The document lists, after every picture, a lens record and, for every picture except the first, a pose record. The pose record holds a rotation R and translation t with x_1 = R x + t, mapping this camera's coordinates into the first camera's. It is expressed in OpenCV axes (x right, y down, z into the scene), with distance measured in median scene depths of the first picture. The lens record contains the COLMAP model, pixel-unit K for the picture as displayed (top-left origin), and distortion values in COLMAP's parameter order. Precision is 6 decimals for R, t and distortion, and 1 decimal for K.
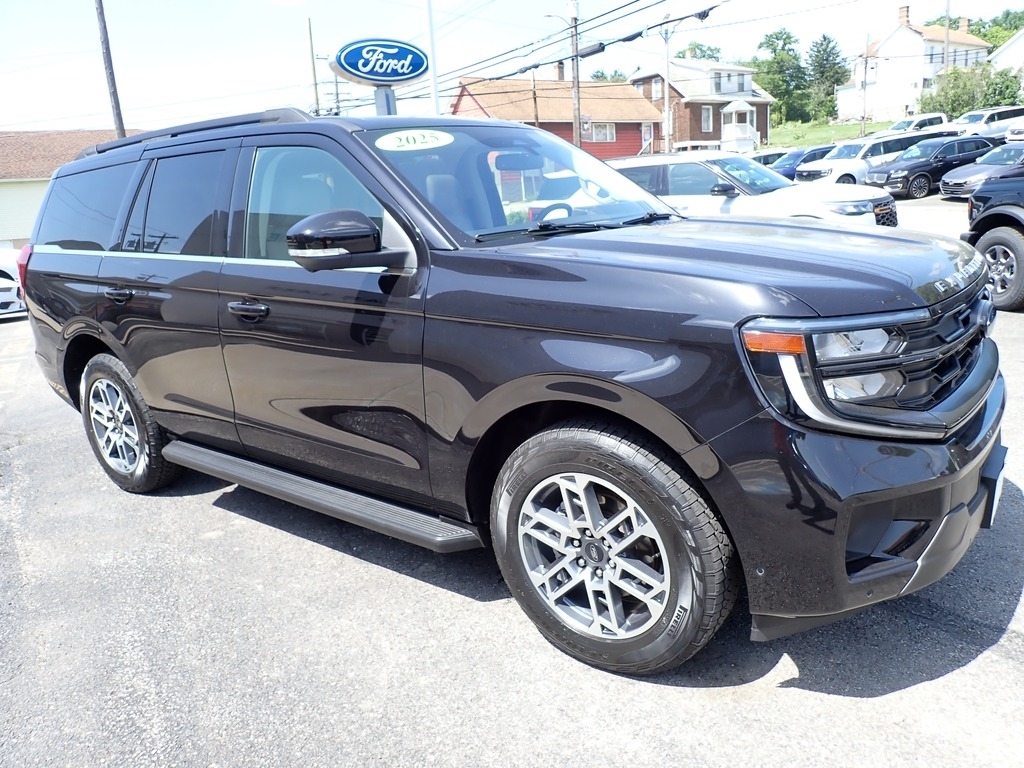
lens RADIAL K [[739.3, 0, 510.4], [0, 739.3, 377.1], [0, 0, 1]] dist [-0.007743, -0.007592]
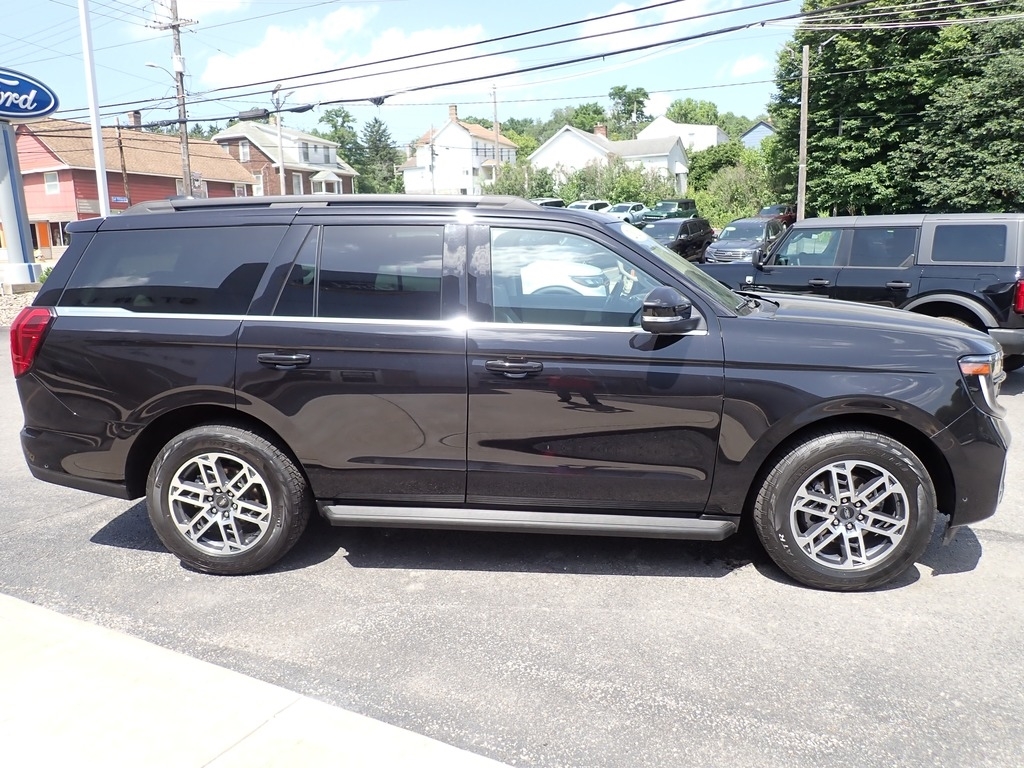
lens RADIAL K [[739.3, 0, 510.4], [0, 739.3, 377.1], [0, 0, 1]] dist [-0.007743, -0.007592]
pose [[0.851544, -0.040673, 0.522703, -0.123189], [0.083722, 0.994742, -0.058990, -0.001164], [-0.517555, 0.093995, 0.850472, 0.003299]]
